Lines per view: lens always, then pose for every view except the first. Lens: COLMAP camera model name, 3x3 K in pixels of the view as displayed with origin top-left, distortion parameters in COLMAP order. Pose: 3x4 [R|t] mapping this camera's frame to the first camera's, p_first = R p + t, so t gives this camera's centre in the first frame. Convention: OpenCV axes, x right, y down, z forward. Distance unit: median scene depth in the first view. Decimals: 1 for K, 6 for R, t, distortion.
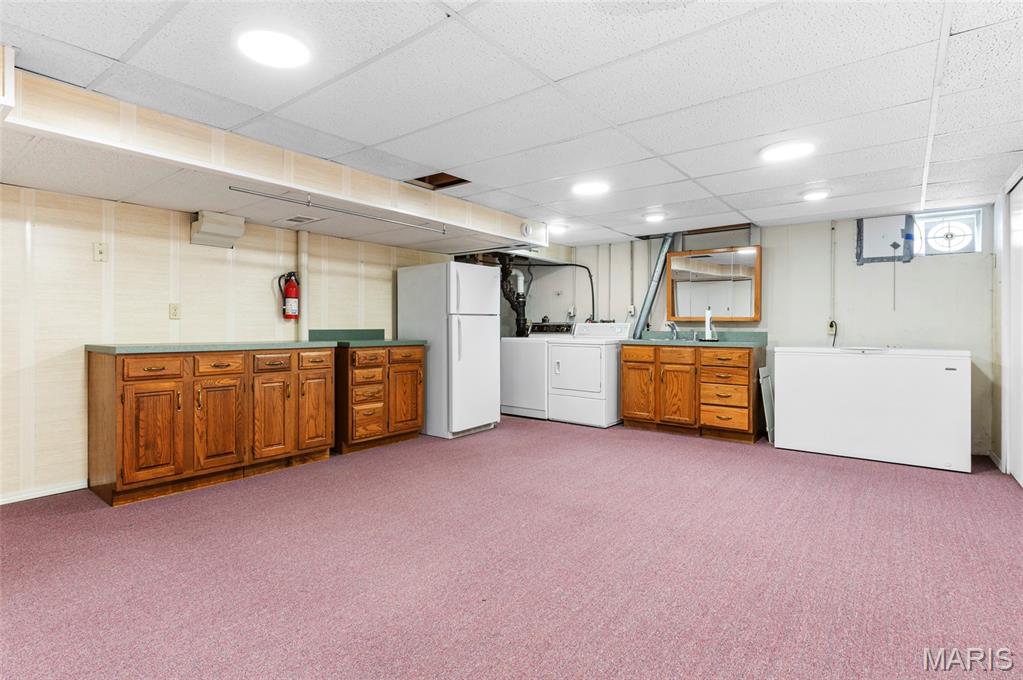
lens RADIAL K [[489.3, 0, 509.9], [0, 489.3, 328.8], [0, 0, 1]] dist [-0.000076, -0.000023]
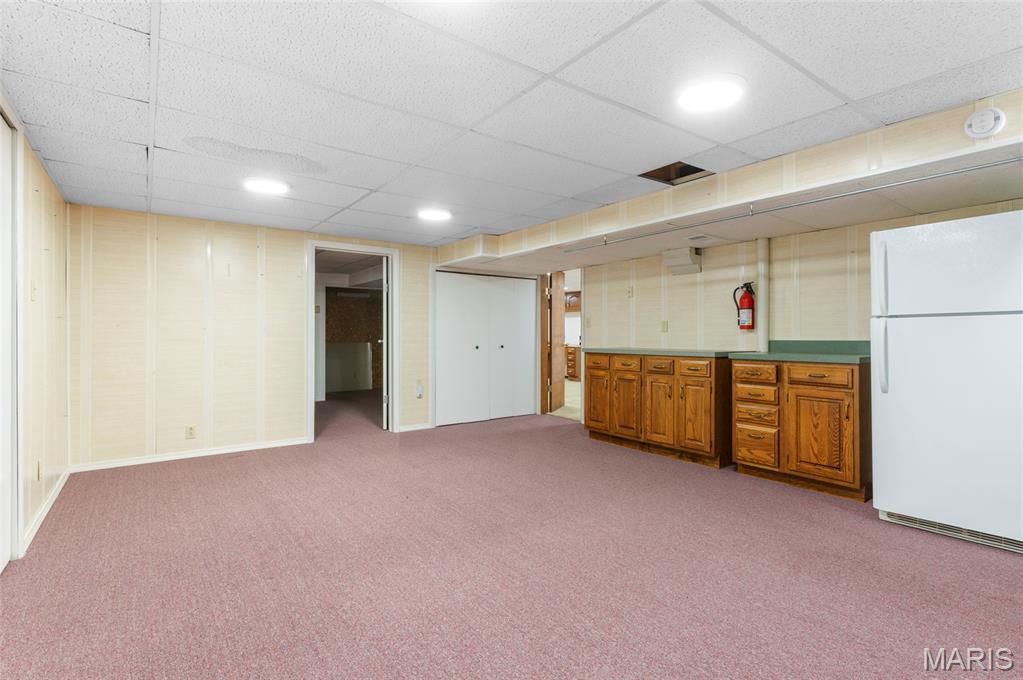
lens RADIAL K [[499.9, 0, 511.5], [0, 499.9, 340.0], [0, 0, 1]] dist [0.000346, -0.000029]
pose [[-0.261846, 0.005735, -0.965093, 0.727319], [-0.003917, 0.999968, 0.007005, -0.003848], [0.965102, 0.005615, -0.261815, 0.856005]]
